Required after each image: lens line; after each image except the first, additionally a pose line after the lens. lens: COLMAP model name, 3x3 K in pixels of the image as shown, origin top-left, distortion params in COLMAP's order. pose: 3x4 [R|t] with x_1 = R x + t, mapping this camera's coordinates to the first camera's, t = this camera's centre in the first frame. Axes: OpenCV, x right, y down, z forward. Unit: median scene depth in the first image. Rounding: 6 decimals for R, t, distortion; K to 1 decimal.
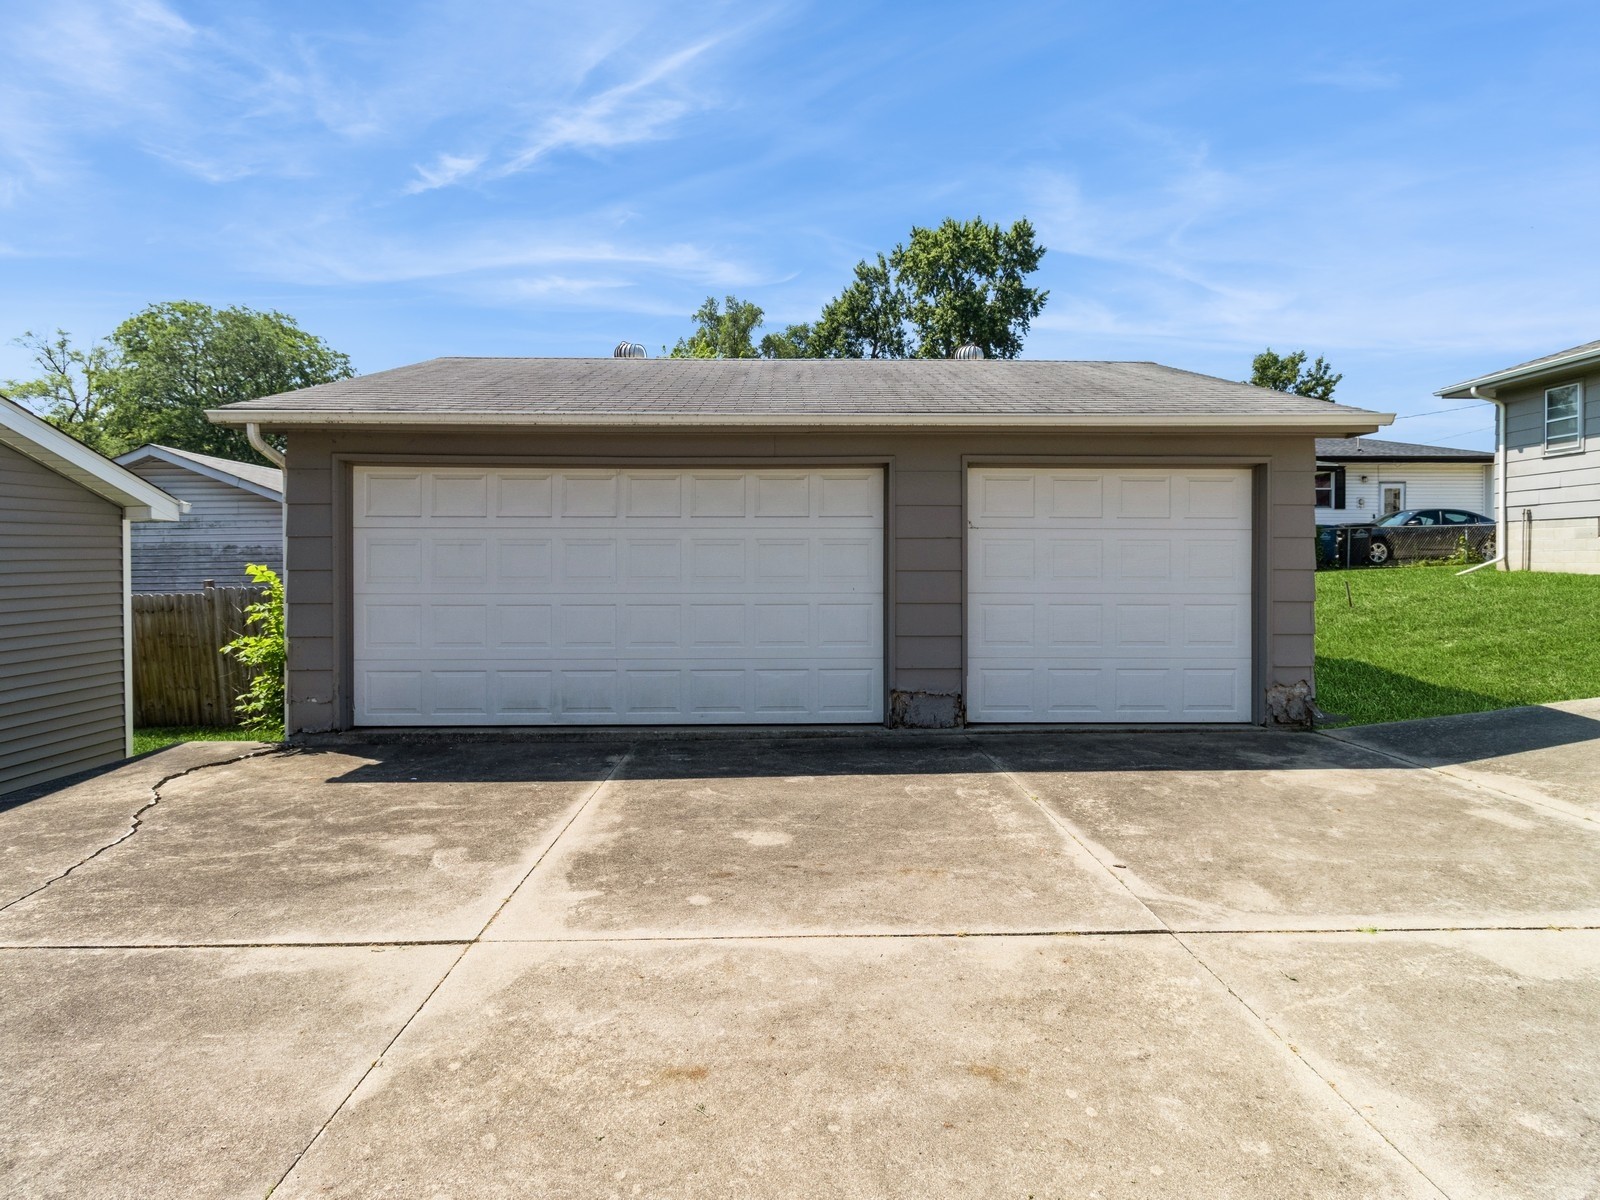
lens RADIAL K [[742.5, 0, 804.8], [0, 742.5, 551.8], [0, 0, 1]] dist [0.002885, 0.000171]
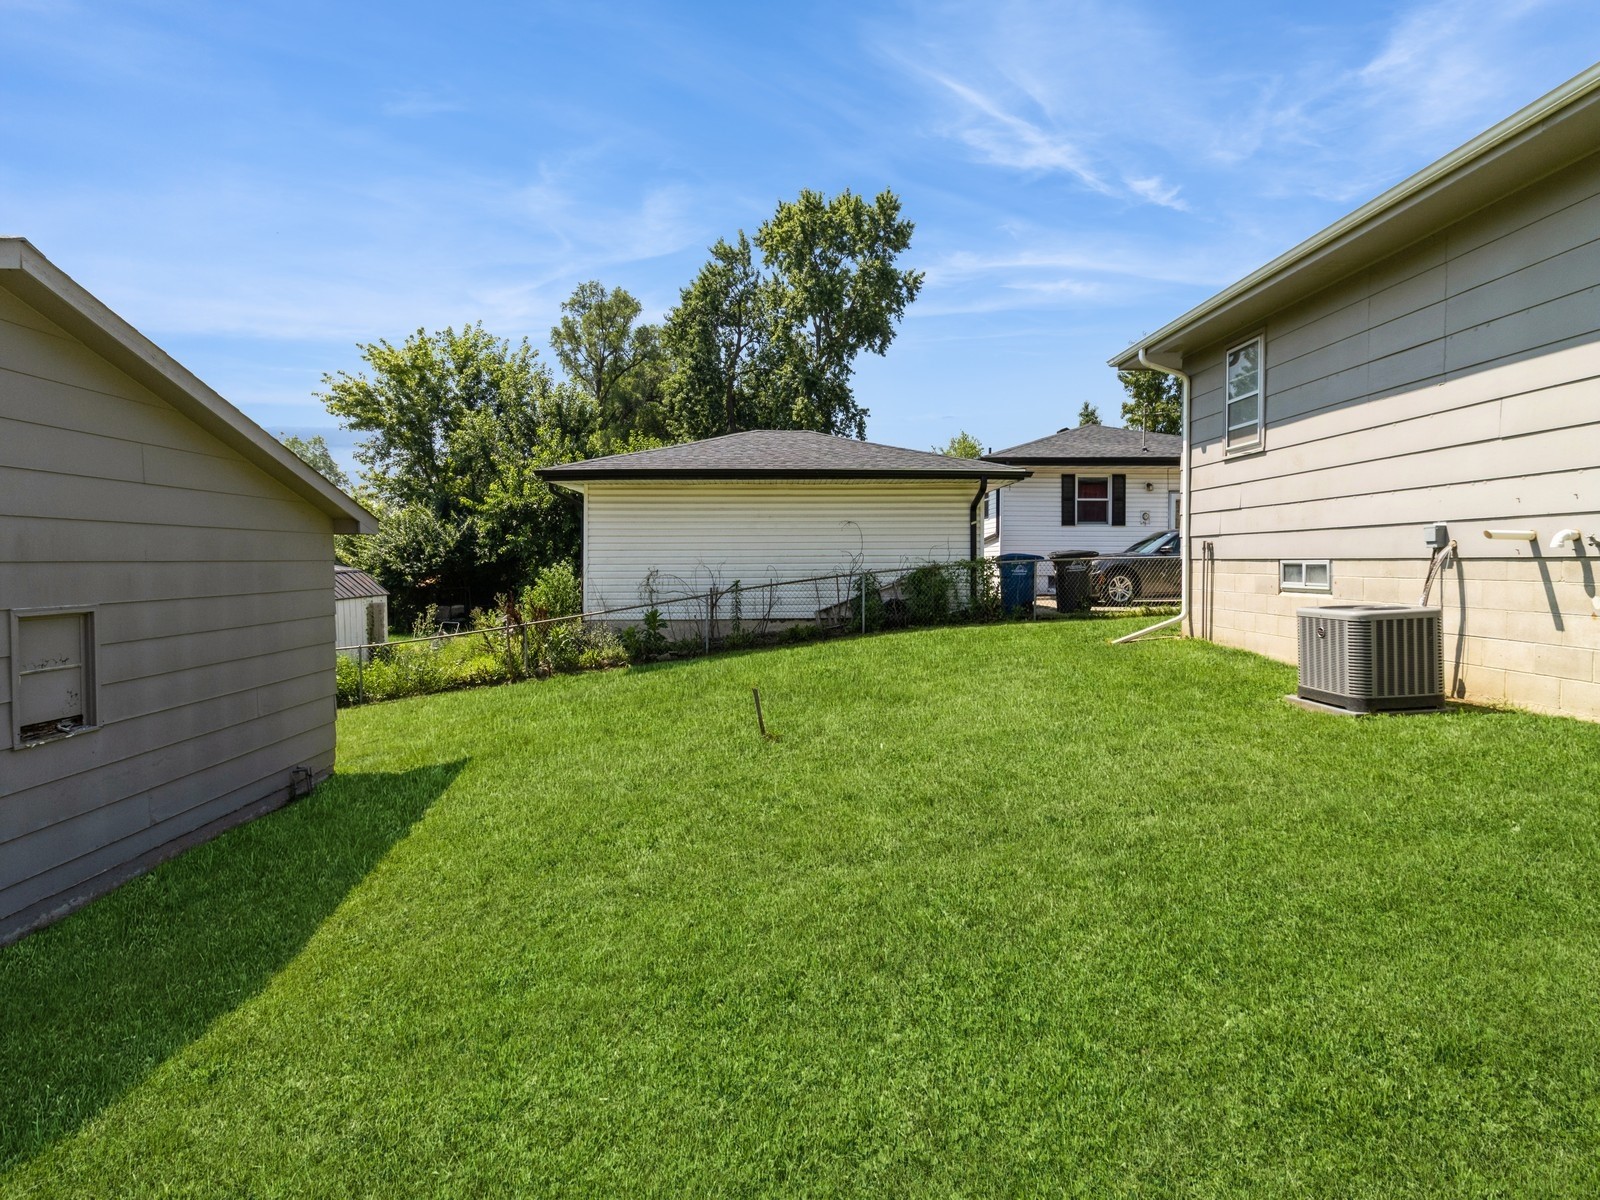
lens RADIAL K [[748.7, 0, 801.3], [0, 748.7, 571.2], [0, 0, 1]] dist [0.003058, -0.000173]
pose [[0.999561, -0.006911, 0.028799, 0.162499], [0.006286, 0.999743, 0.021762, -0.012990], [-0.028942, -0.021572, 0.999348, 0.099688]]
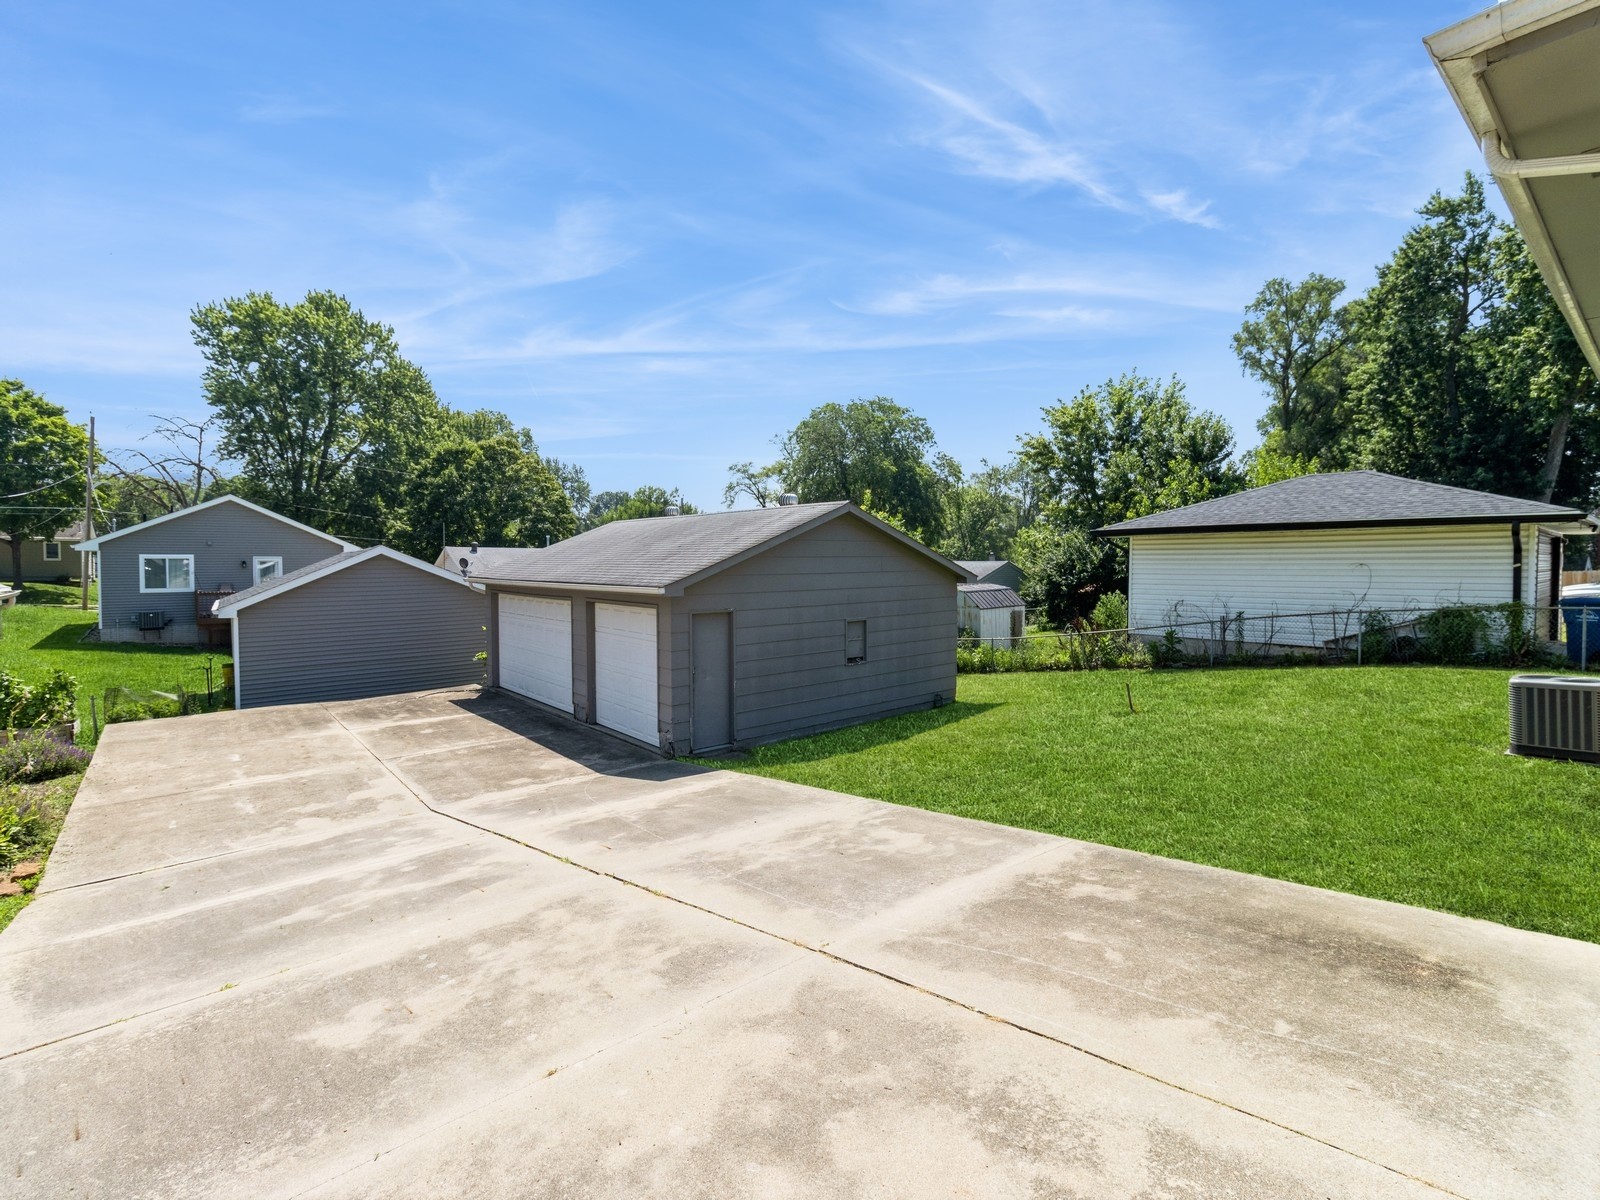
lens RADIAL K [[735.5, 0, 791.8], [0, 735.5, 564.2], [0, 0, 1]] dist [0.001362, 0.000278]
pose [[0.635462, -0.002226, -0.772129, 0.268607], [0.014678, 0.999850, 0.009197, -0.030459], [0.771993, -0.017177, 0.635399, 0.004155]]
